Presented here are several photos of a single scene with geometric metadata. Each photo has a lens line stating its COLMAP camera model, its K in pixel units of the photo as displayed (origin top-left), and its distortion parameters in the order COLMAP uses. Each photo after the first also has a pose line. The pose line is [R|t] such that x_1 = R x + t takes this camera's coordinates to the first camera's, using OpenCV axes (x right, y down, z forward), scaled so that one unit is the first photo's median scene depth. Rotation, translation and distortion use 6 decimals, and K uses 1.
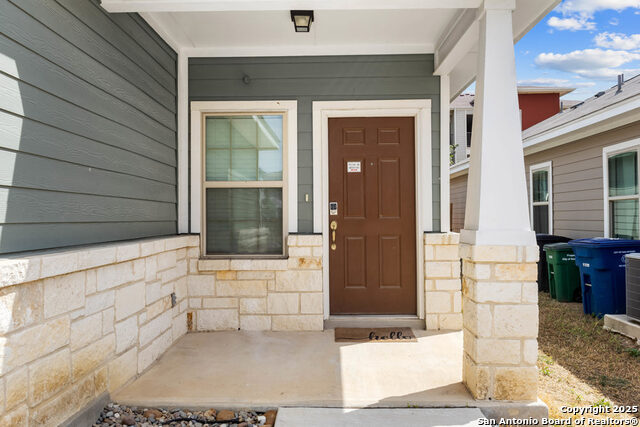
lens RADIAL K [[498.4, 0, 318.5], [0, 498.4, 212.0], [0, 0, 1]] dist [-0.015374, -0.001846]
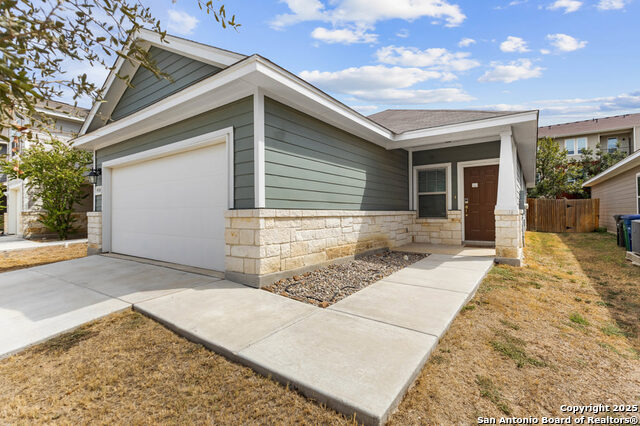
lens RADIAL K [[294.7, 0, 320.3], [0, 294.7, 210.7], [0, 0, 1]] dist [0.004850, -0.000391]
pose [[0.821075, -0.004069, -0.570805, 0.299704], [0.006502, 0.999976, 0.002224, 0.038588], [0.570783, -0.005537, 0.821083, -0.787515]]
